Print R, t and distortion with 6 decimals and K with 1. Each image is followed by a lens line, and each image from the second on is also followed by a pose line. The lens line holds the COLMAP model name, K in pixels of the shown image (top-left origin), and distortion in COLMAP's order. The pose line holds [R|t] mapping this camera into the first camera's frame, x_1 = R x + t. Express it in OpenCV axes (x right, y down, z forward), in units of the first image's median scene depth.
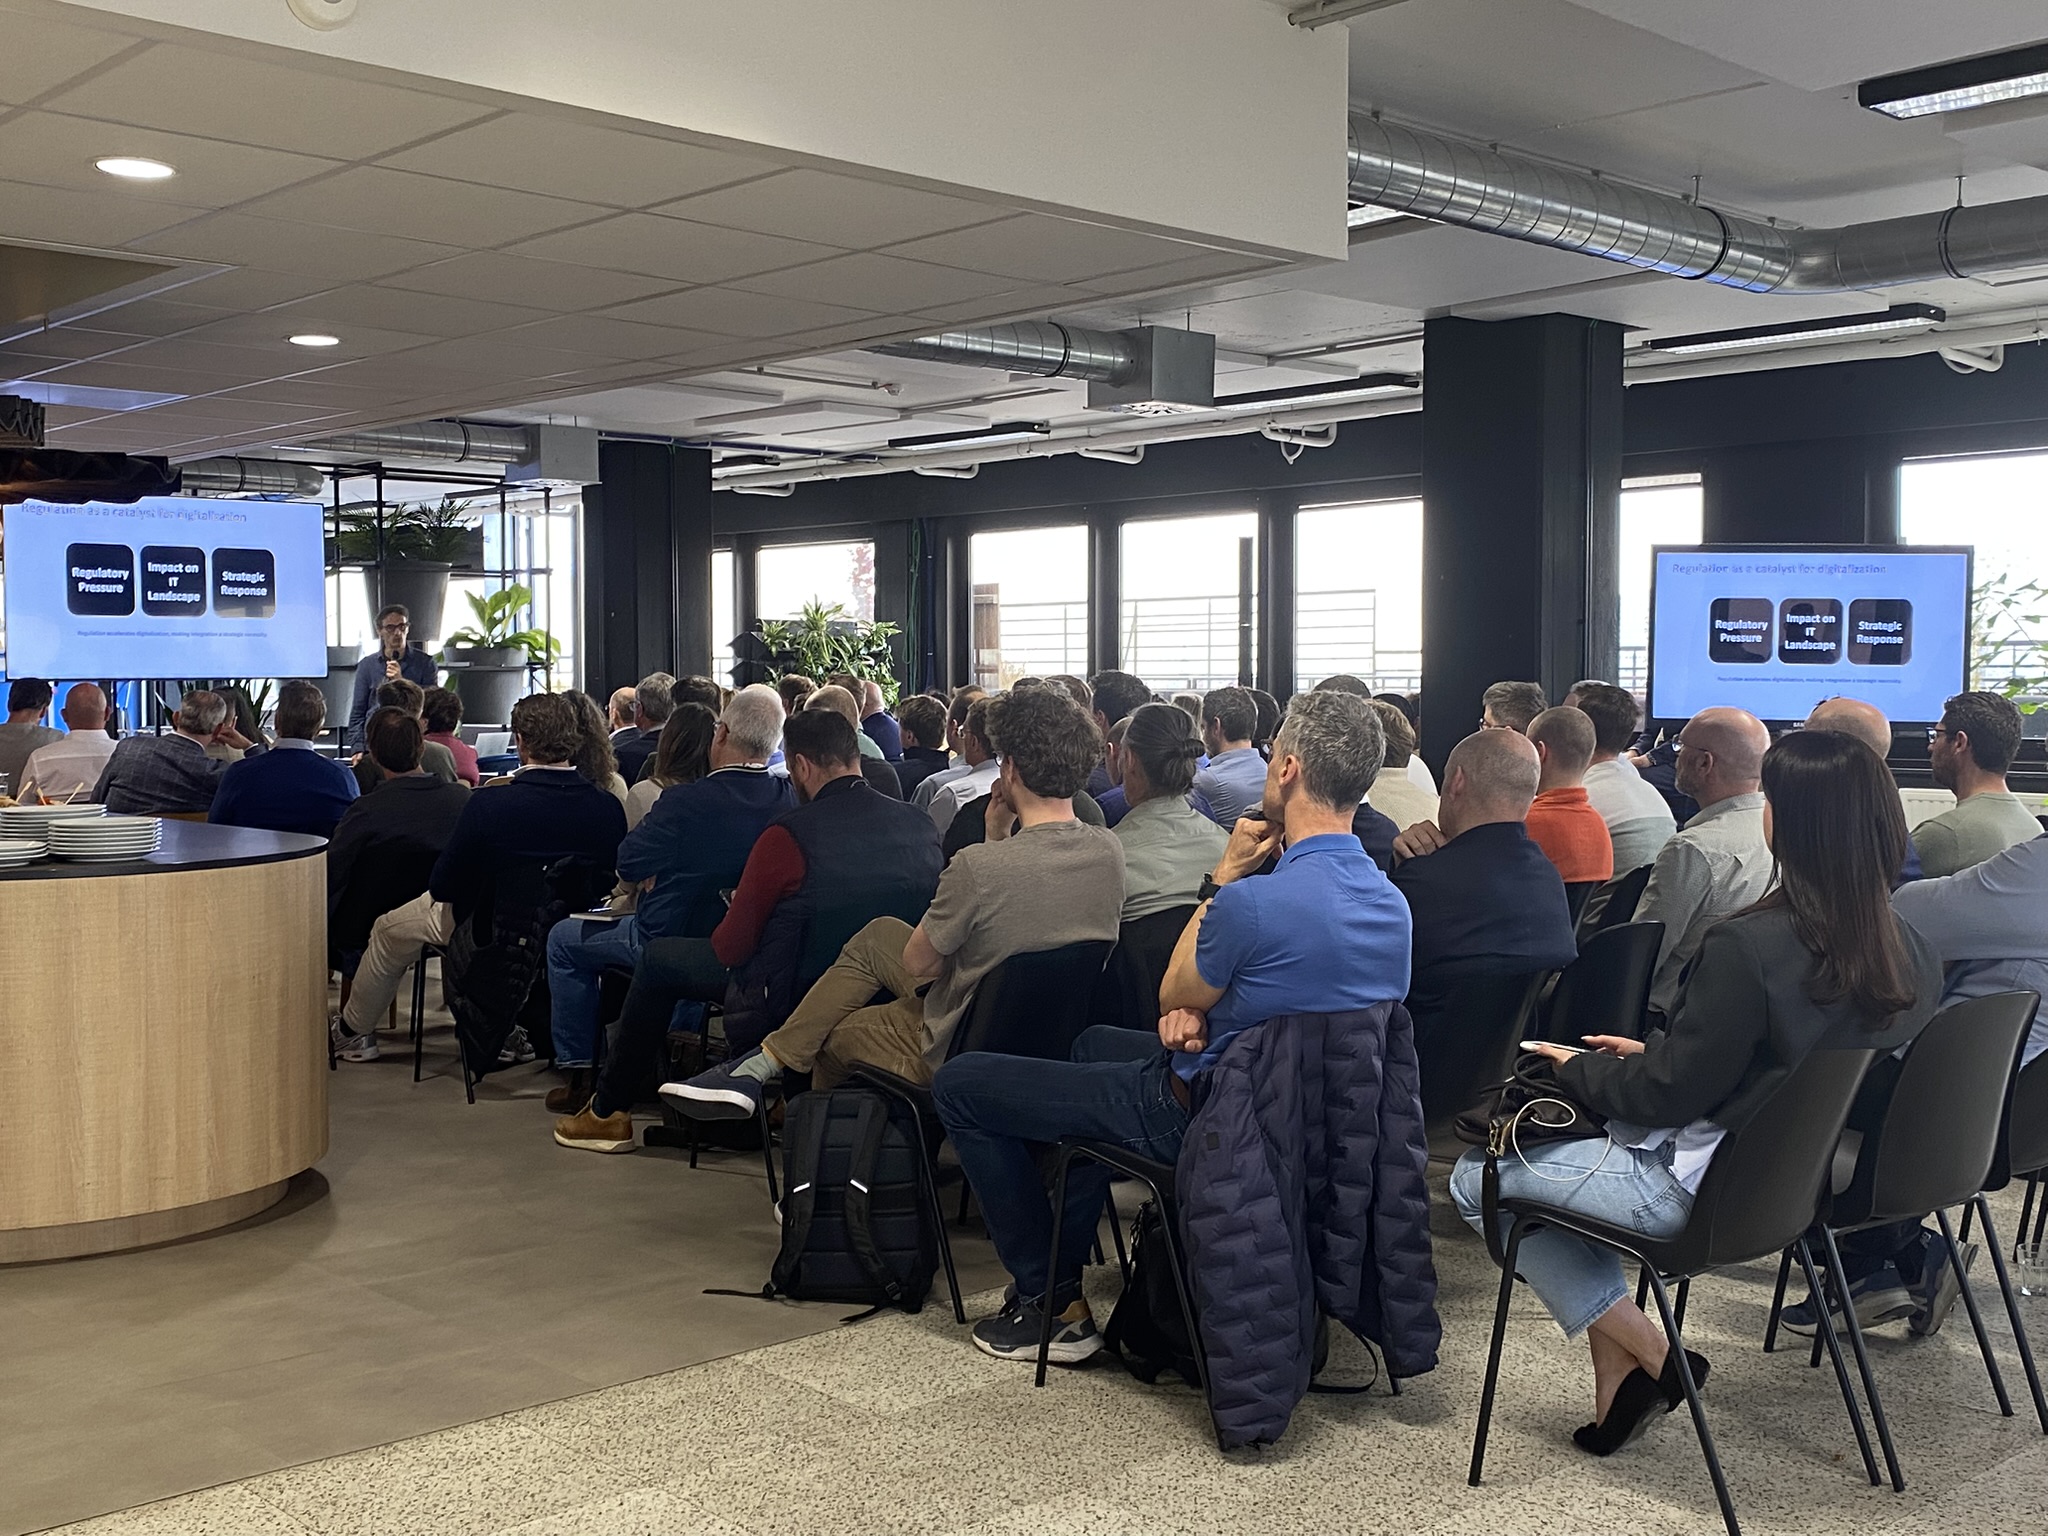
lens RADIAL K [[2203.4, 0, 1035.0], [0, 2203.4, 759.6], [0, 0, 1]] dist [0.171216, -0.523473]
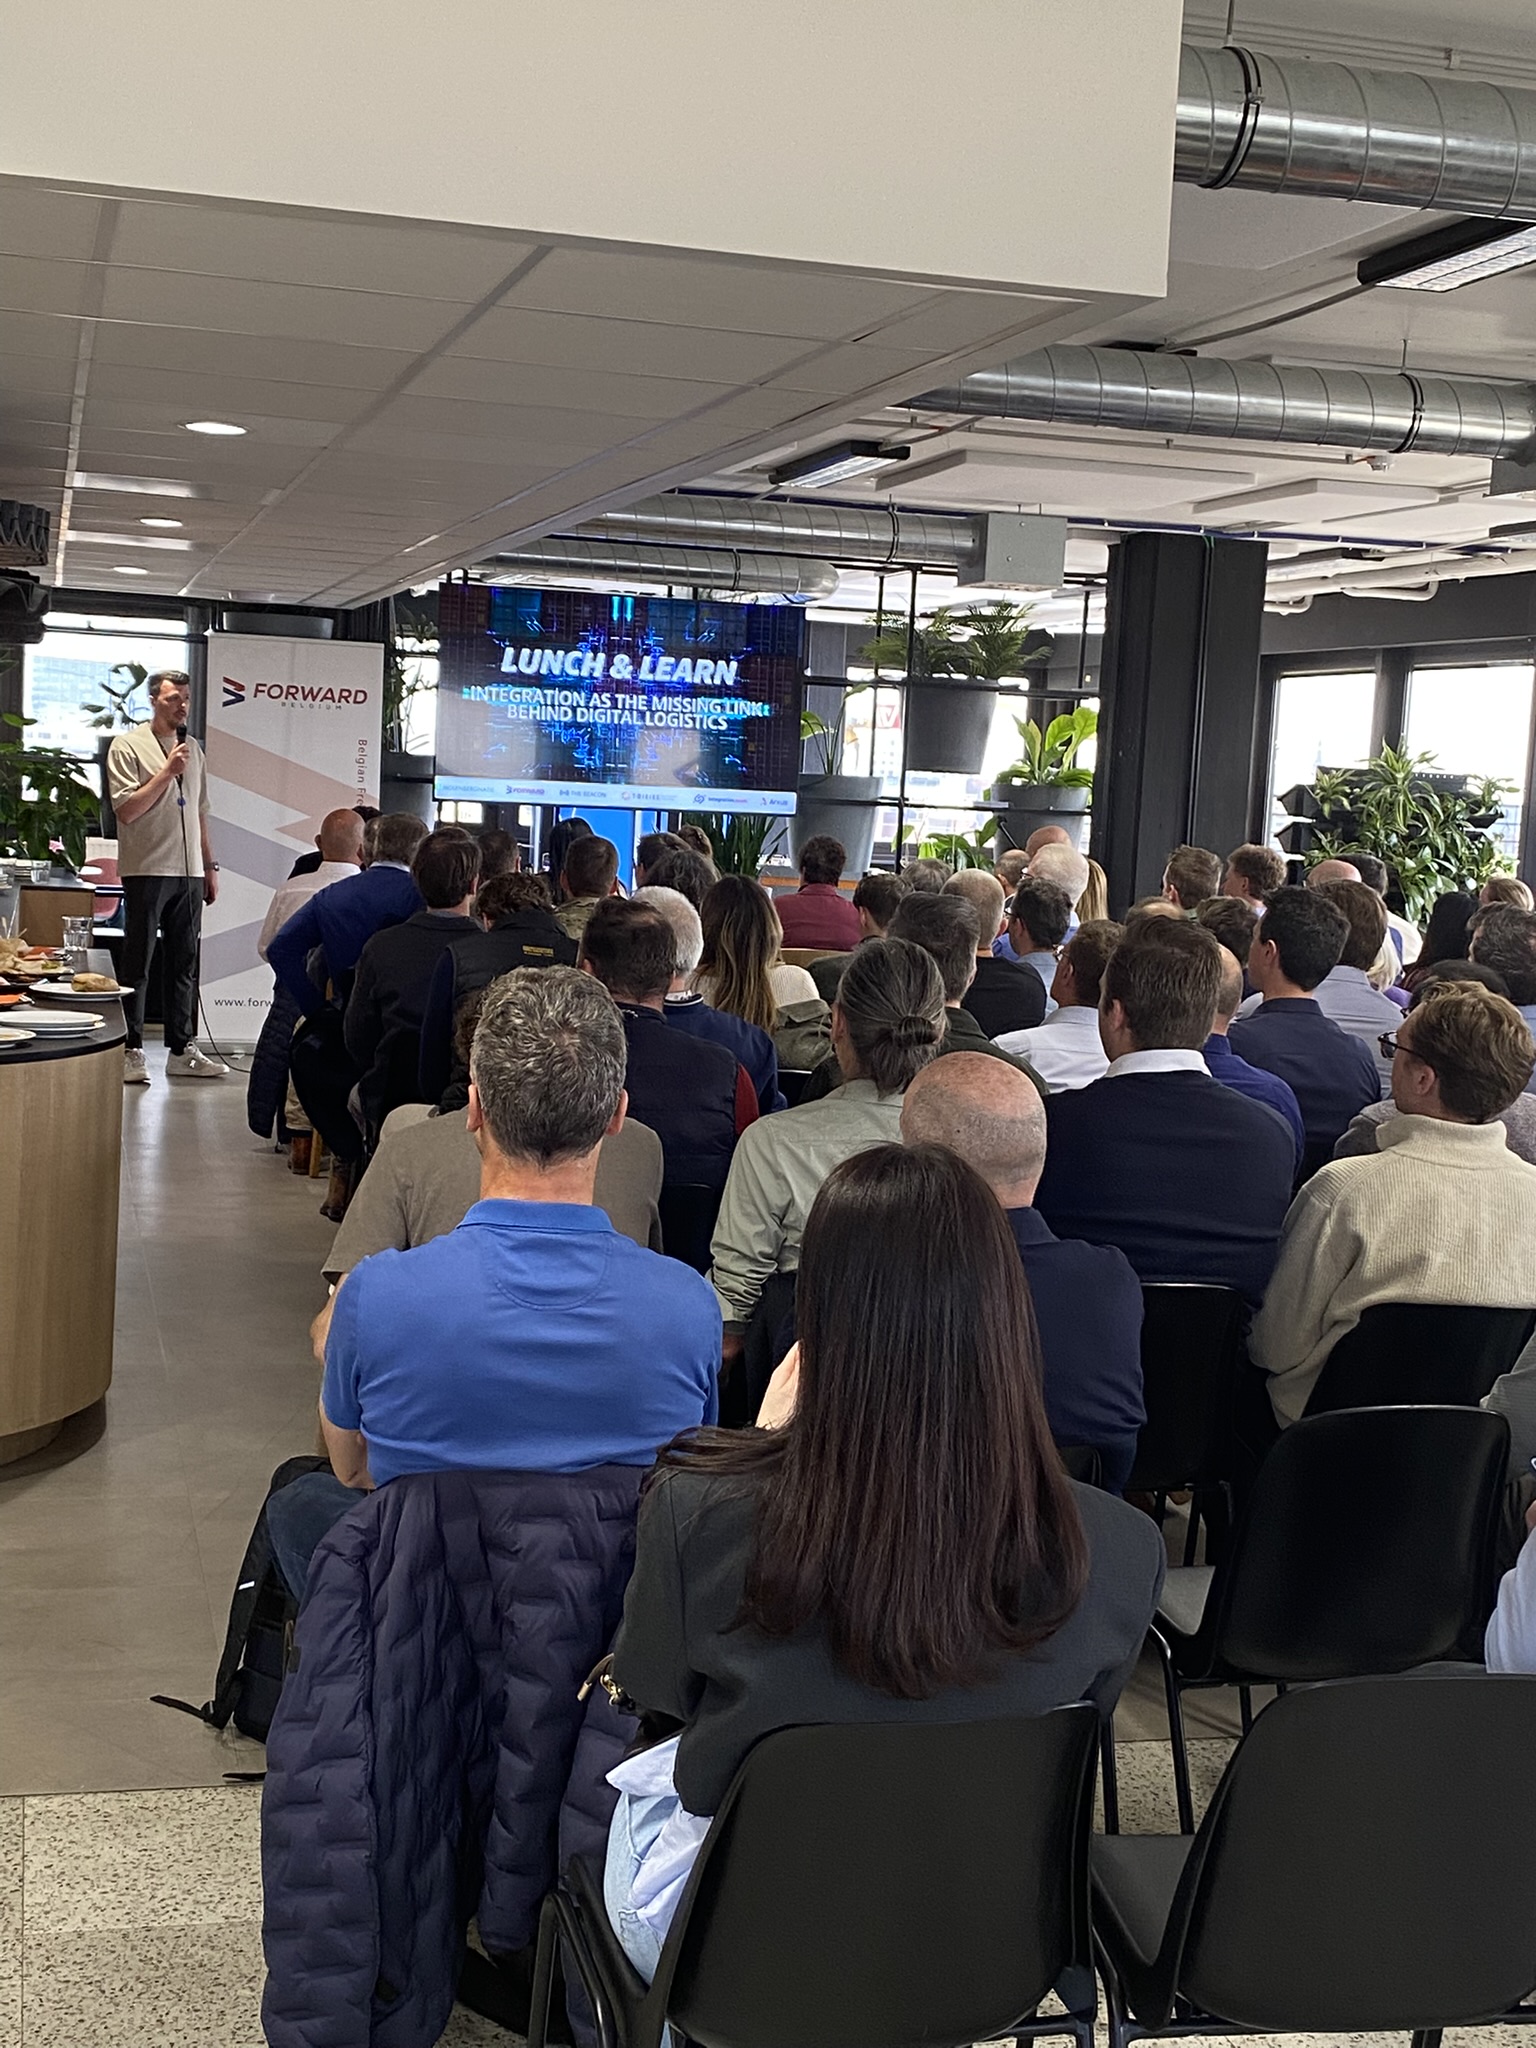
lens RADIAL K [[2697.0, 0, 766.8], [0, 2697.0, 984.8], [0, 0, 1]] dist [0.264754, -0.700779]
pose [[0.882712, 0.085173, -0.462132, 0.164403], [-0.071261, 0.996325, 0.047514, -0.022817], [0.464480, -0.009010, 0.885538, 0.097170]]
